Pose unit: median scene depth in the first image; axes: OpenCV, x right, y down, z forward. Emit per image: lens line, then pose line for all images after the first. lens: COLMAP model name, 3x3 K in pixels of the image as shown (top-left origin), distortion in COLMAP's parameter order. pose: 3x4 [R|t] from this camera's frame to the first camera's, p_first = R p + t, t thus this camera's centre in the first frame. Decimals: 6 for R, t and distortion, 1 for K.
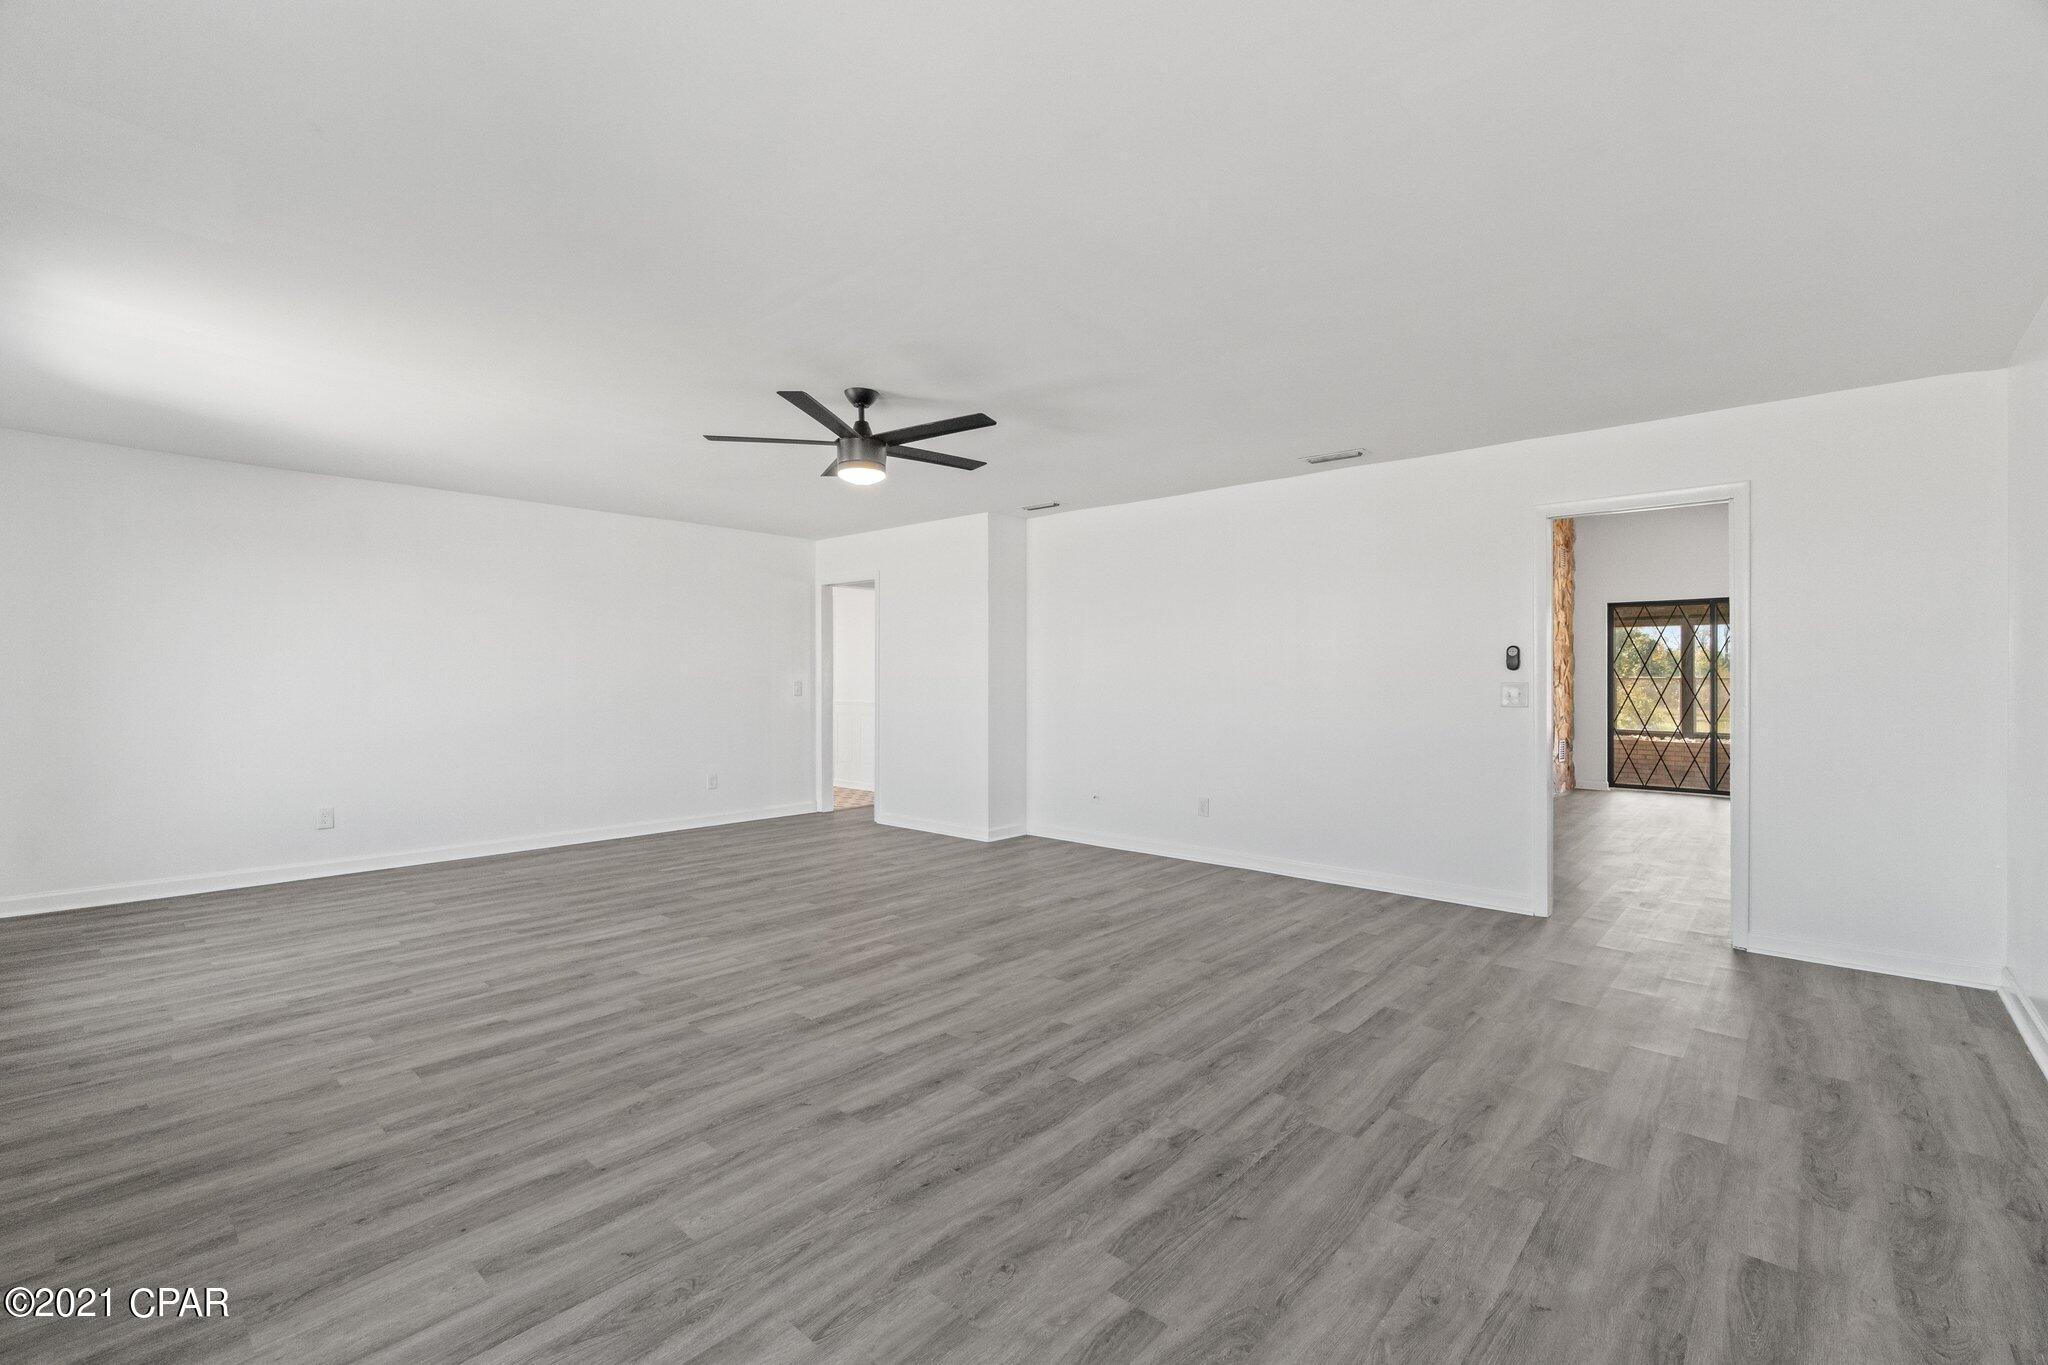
lens RADIAL K [[882.0, 0, 1030.5], [0, 882.0, 684.8], [0, 0, 1]] dist [-0.002649, 0.000125]
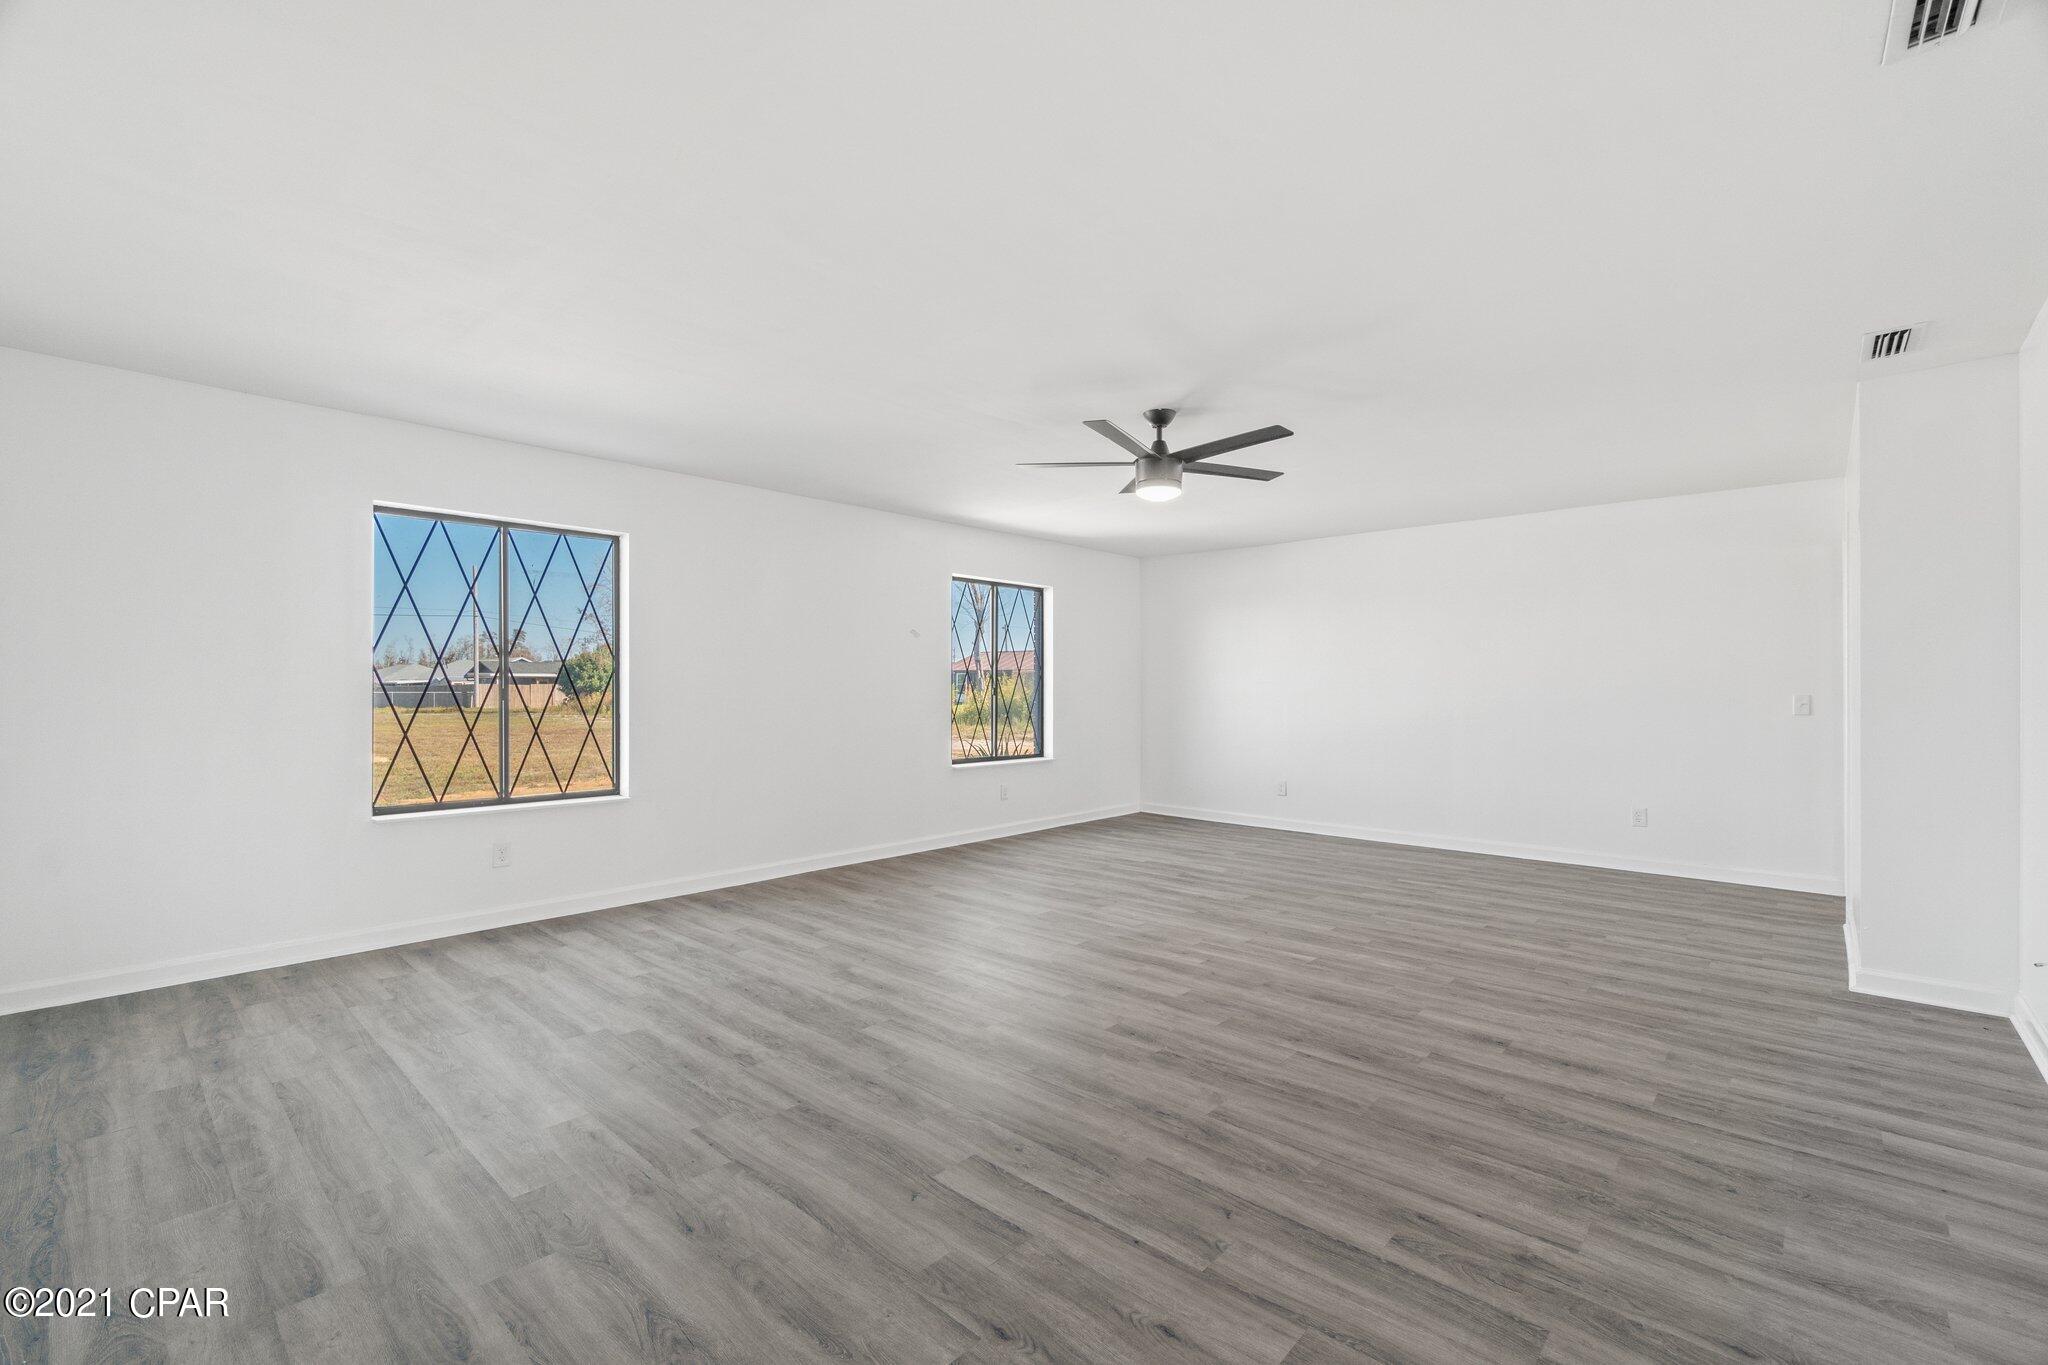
lens RADIAL K [[882.0, 0, 1030.5], [0, 882.0, 684.8], [0, 0, 1]] dist [-0.002649, 0.000125]
pose [[-0.009358, -0.005664, -0.999940, 1.027006], [-0.009216, 0.999942, -0.005578, -0.003057], [0.999914, 0.009163, -0.009410, 1.028927]]
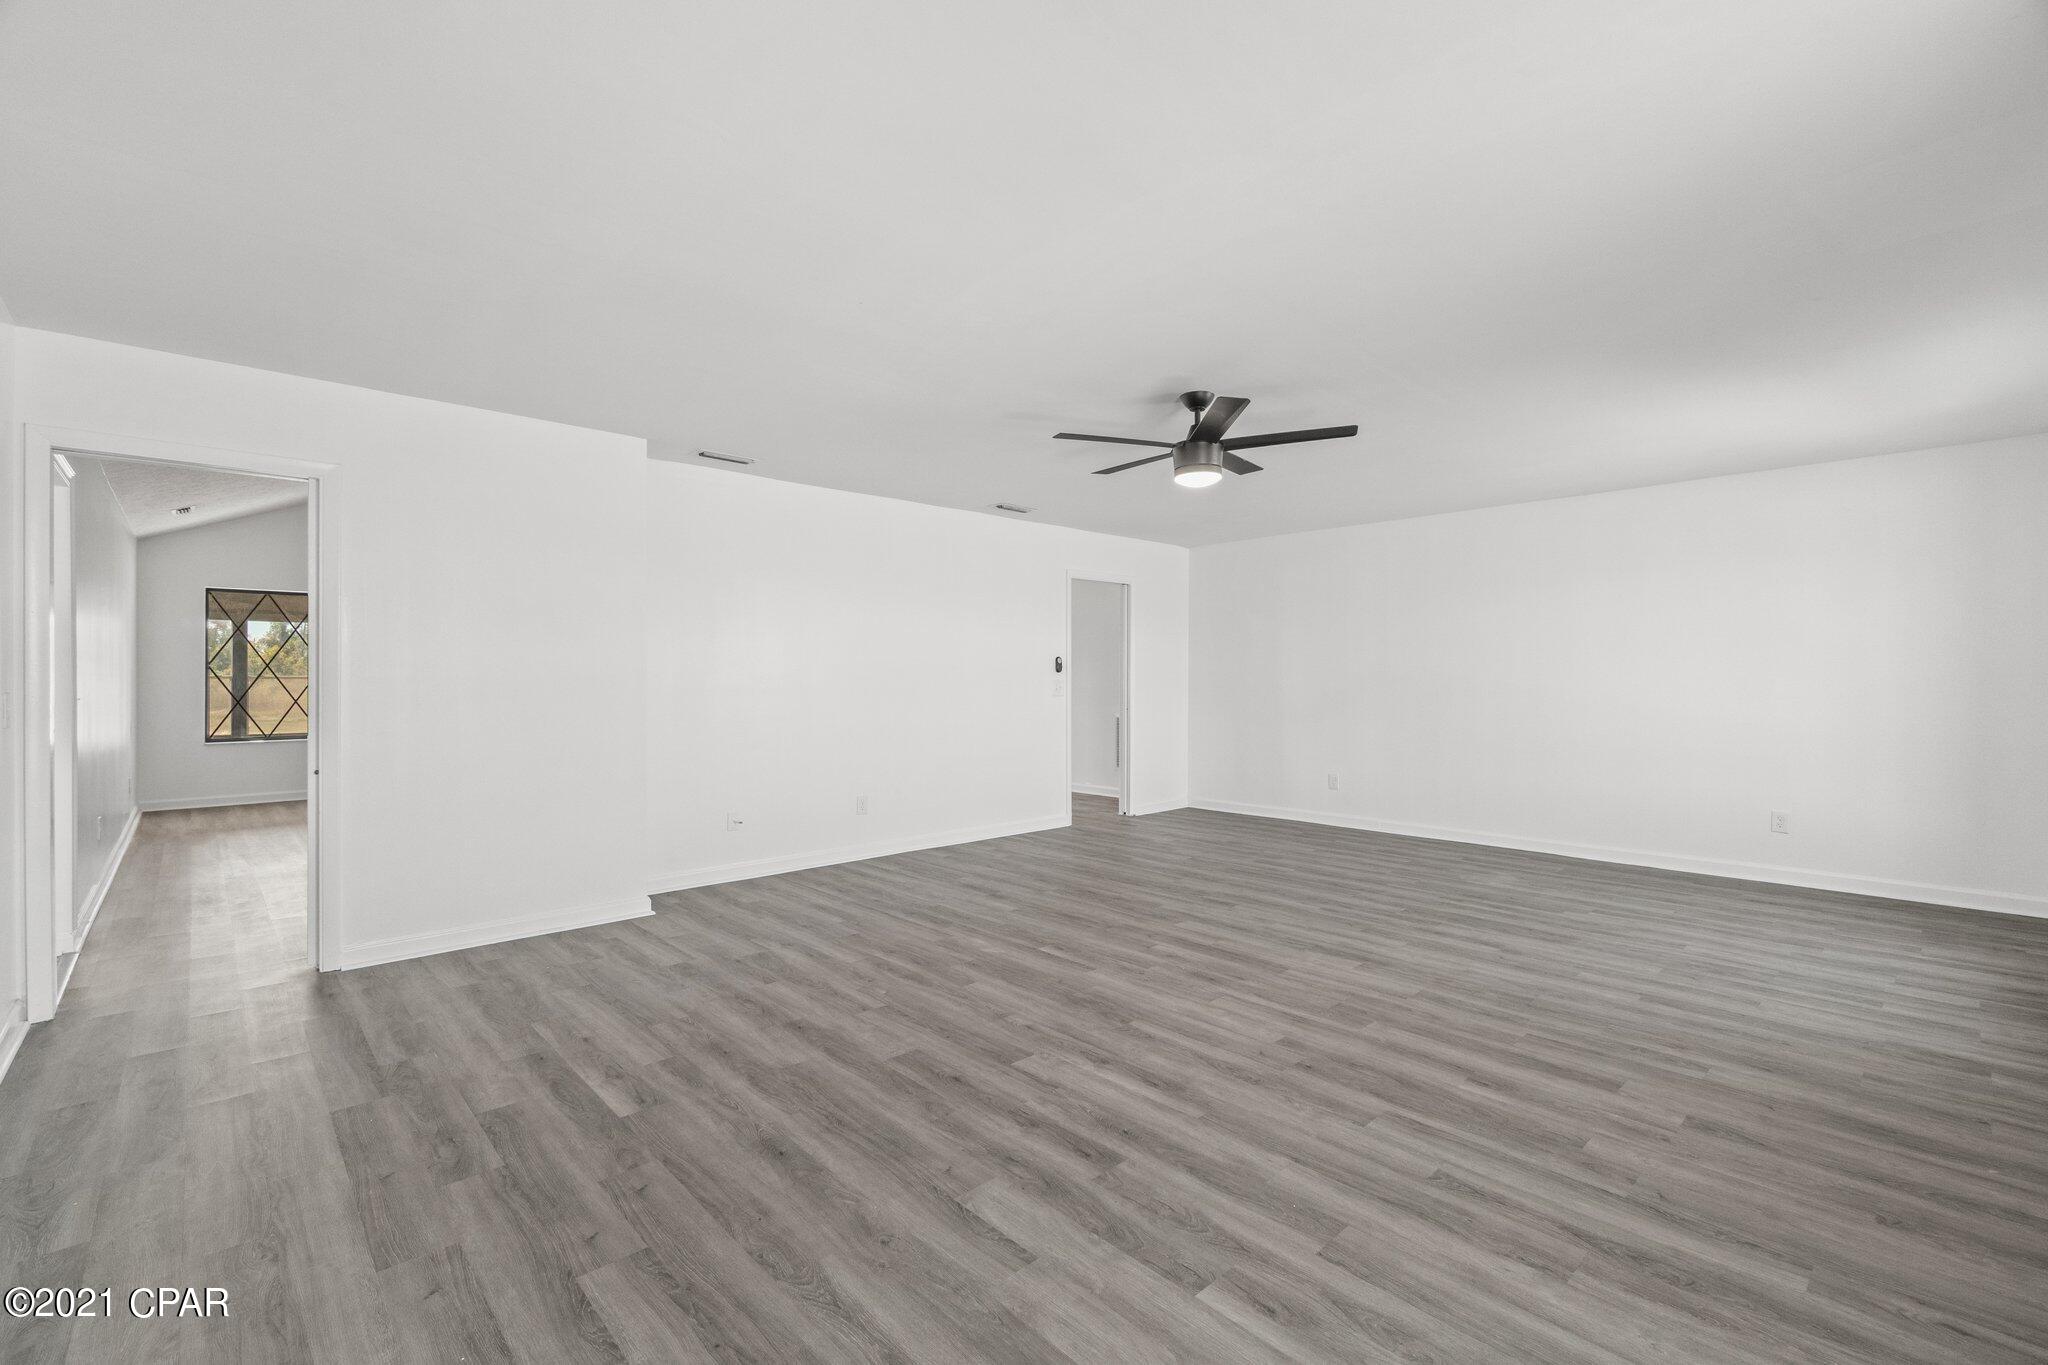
lens RADIAL K [[875.7, 0, 1028.4], [0, 875.7, 680.0], [0, 0, 1]] dist [-0.001001, 0.000906]
pose [[0.098152, -0.004292, 0.995162, -1.457488], [0.007483, 0.999966, 0.003575, -0.014023], [-0.995143, 0.007096, 0.098181, 1.313670]]
